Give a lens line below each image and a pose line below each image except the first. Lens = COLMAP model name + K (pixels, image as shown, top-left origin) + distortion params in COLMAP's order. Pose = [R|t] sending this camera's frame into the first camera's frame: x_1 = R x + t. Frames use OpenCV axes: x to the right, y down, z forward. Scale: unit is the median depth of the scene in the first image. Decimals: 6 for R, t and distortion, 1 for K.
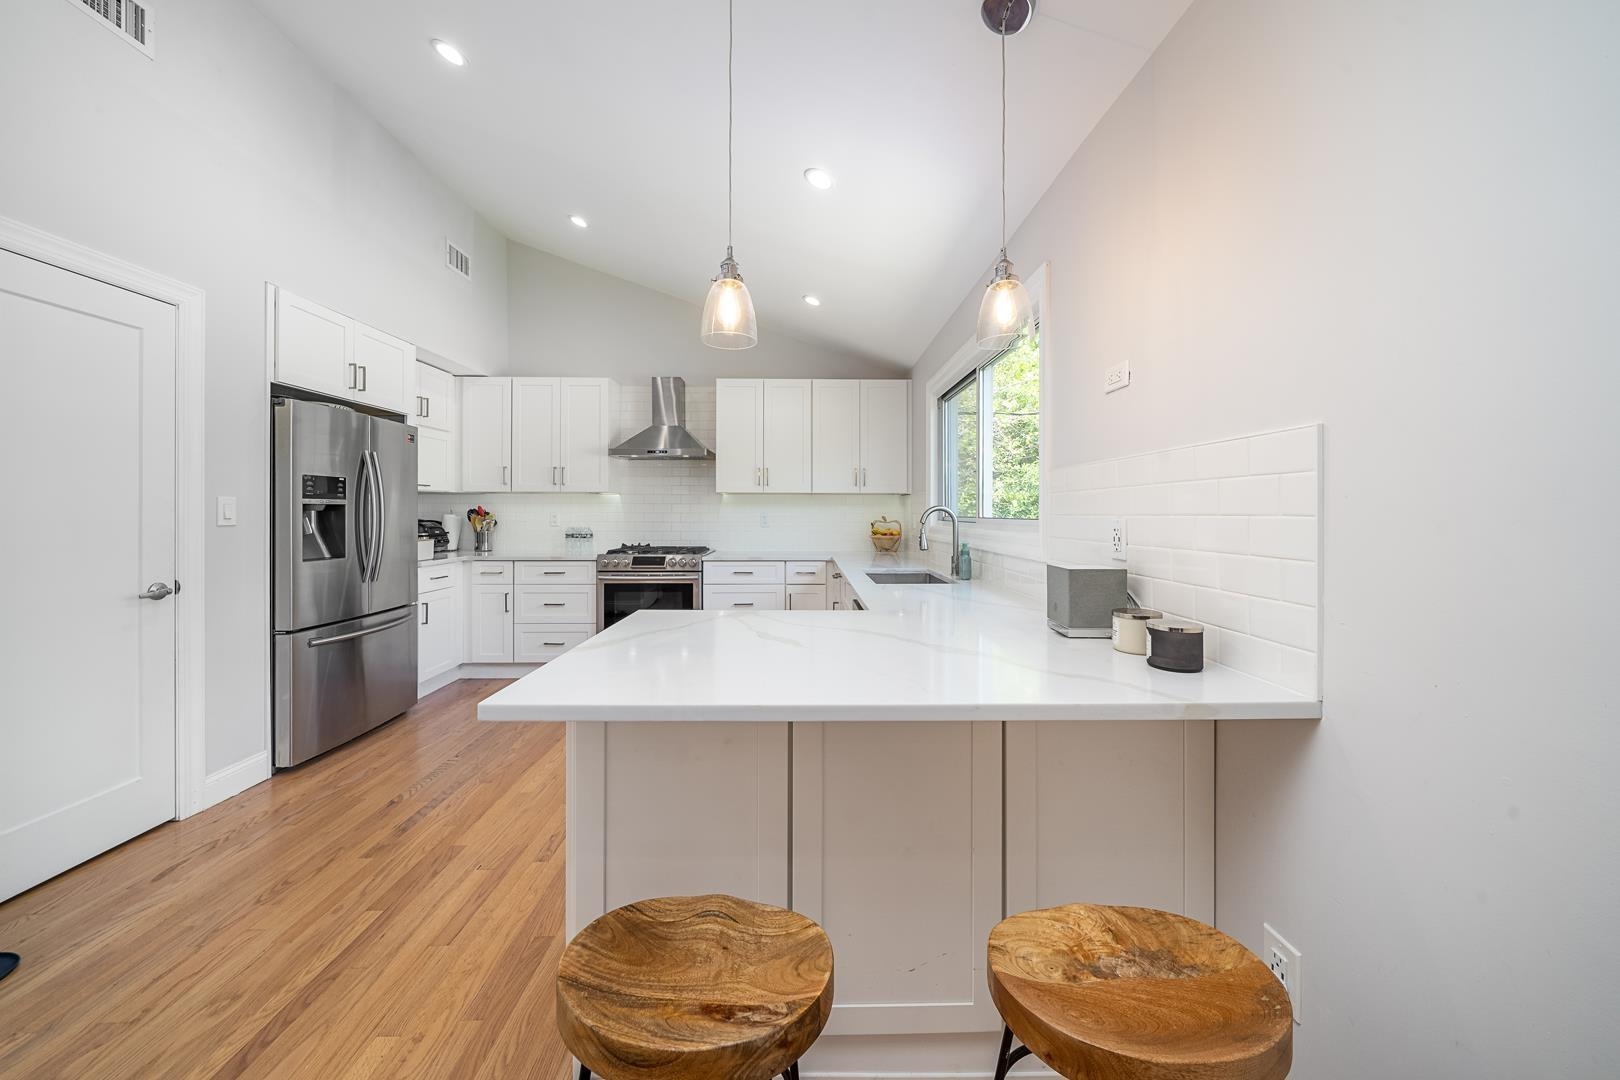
lens RADIAL K [[559.8, 0, 812.9], [0, 559.8, 511.6], [0, 0, 1]] dist [-0.004297, -0.000116]
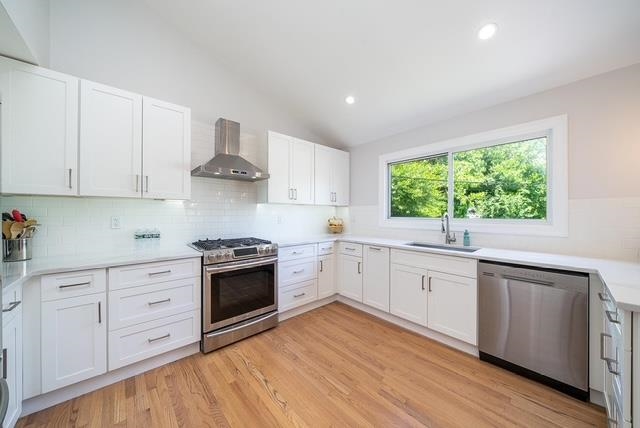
lens RADIAL K [[221.2, 0, 318.6], [0, 221.2, 212.3], [0, 0, 1]] dist [-0.004297, -0.000116]
pose [[0.762810, 0.000737, 0.646622, -0.504419], [-0.001092, 0.999999, 0.000148, -0.007966], [-0.646621, -0.000819, 0.762811, 0.473000]]
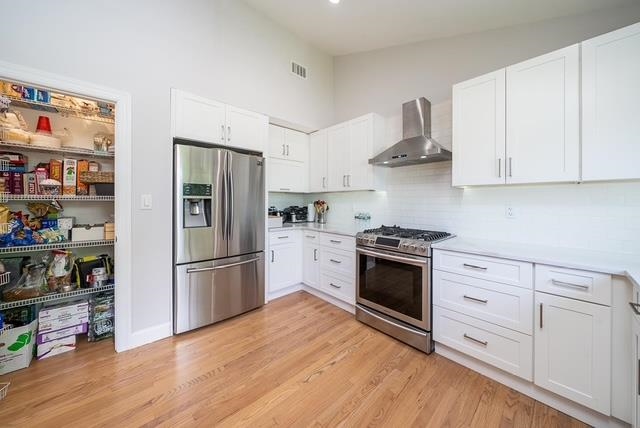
lens RADIAL K [[221.2, 0, 323.4], [0, 221.2, 202.5], [0, 0, 1]] dist [-0.004297, -0.000116]
pose [[0.666216, 0.002803, -0.745754, -0.015057], [-0.003255, 0.999994, 0.000850, -0.001223], [0.745752, 0.001861, 0.666221, 0.553246]]
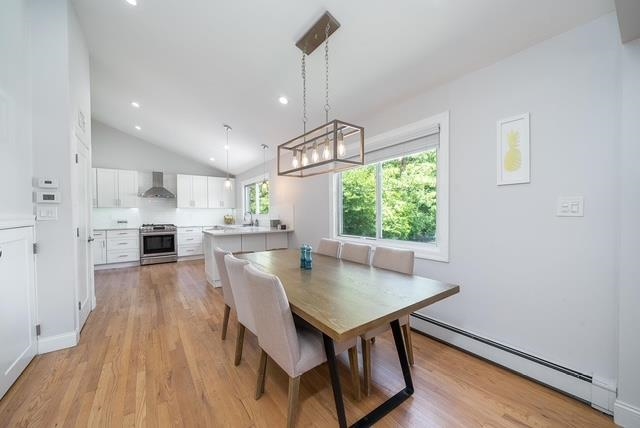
lens RADIAL K [[238.8, 0, 319.5], [0, 238.8, 215.2], [0, 0, 1]] dist [-0.014247, -0.000001]
pose [[0.818046, -0.013916, 0.574984, -0.322156], [0.007351, 0.999879, 0.013742, -0.002731], [-0.575106, -0.007015, 0.818049, -0.728833]]
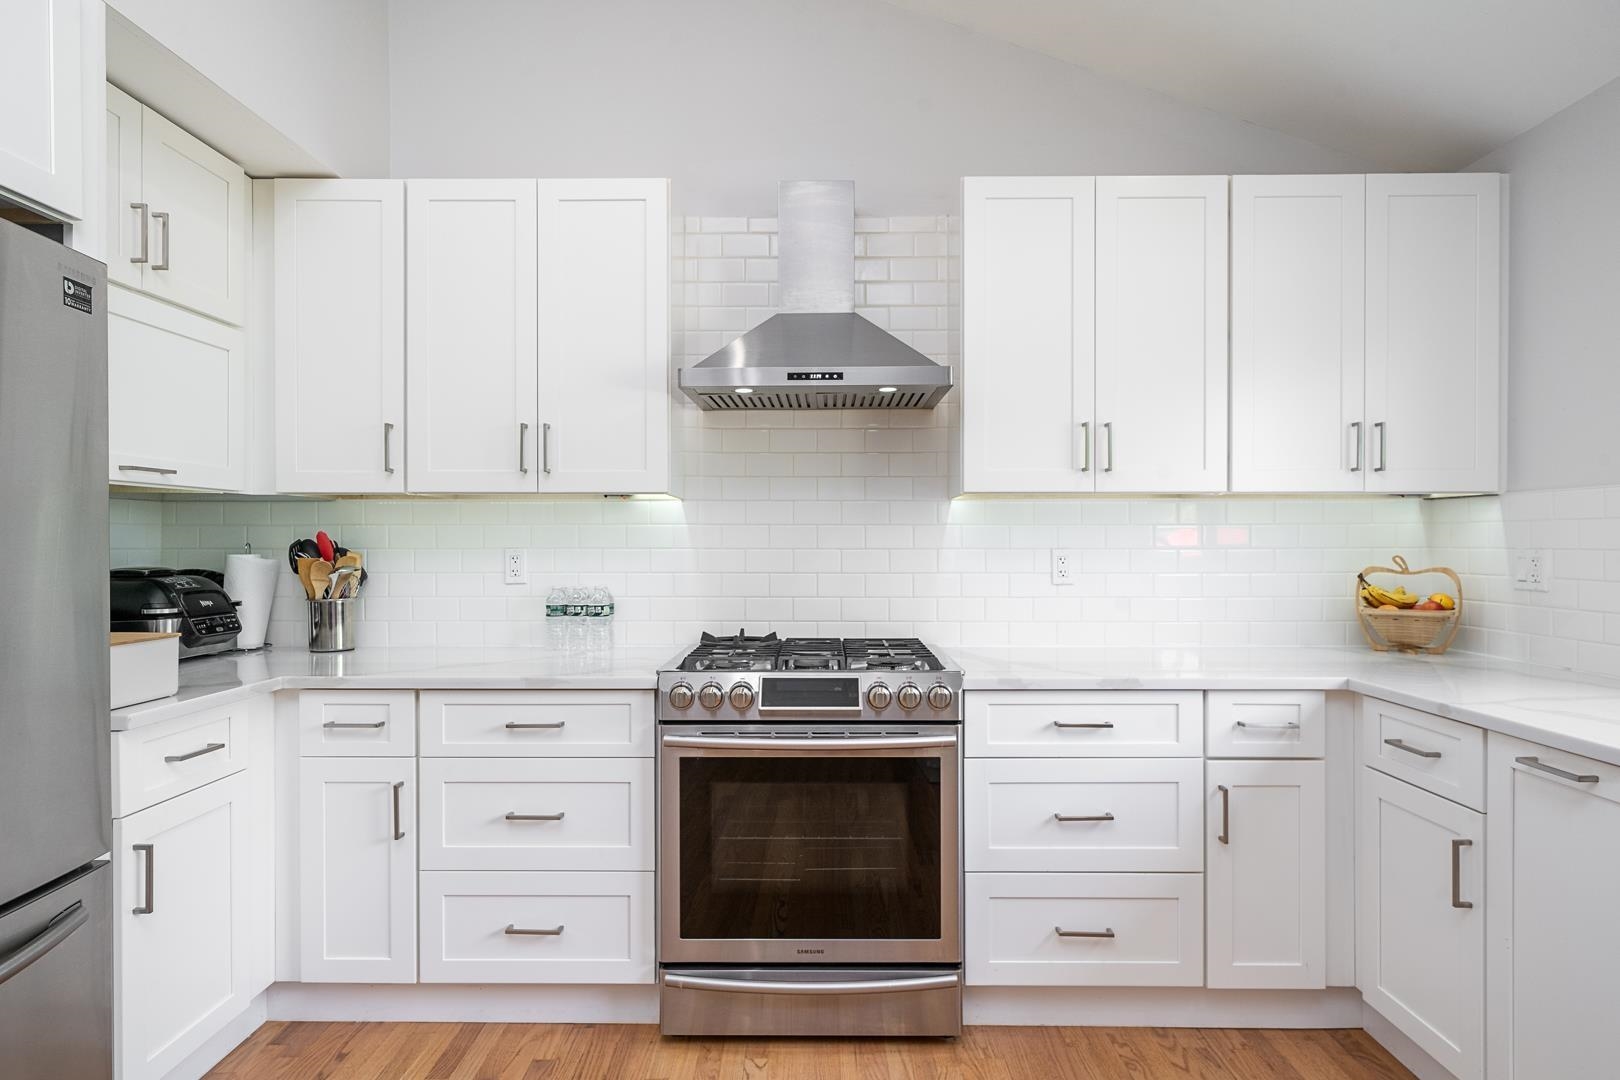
lens RADIAL K [[870.9, 0, 813.0], [0, 870.9, 546.3], [0, 0, 1]] dist [0.003659, 0.000107]
pose [[0.999419, -0.002979, -0.033949, -0.272363], [0.003150, 0.999983, 0.004972, -0.002510], [0.033933, -0.005076, 0.999411, 0.470474]]
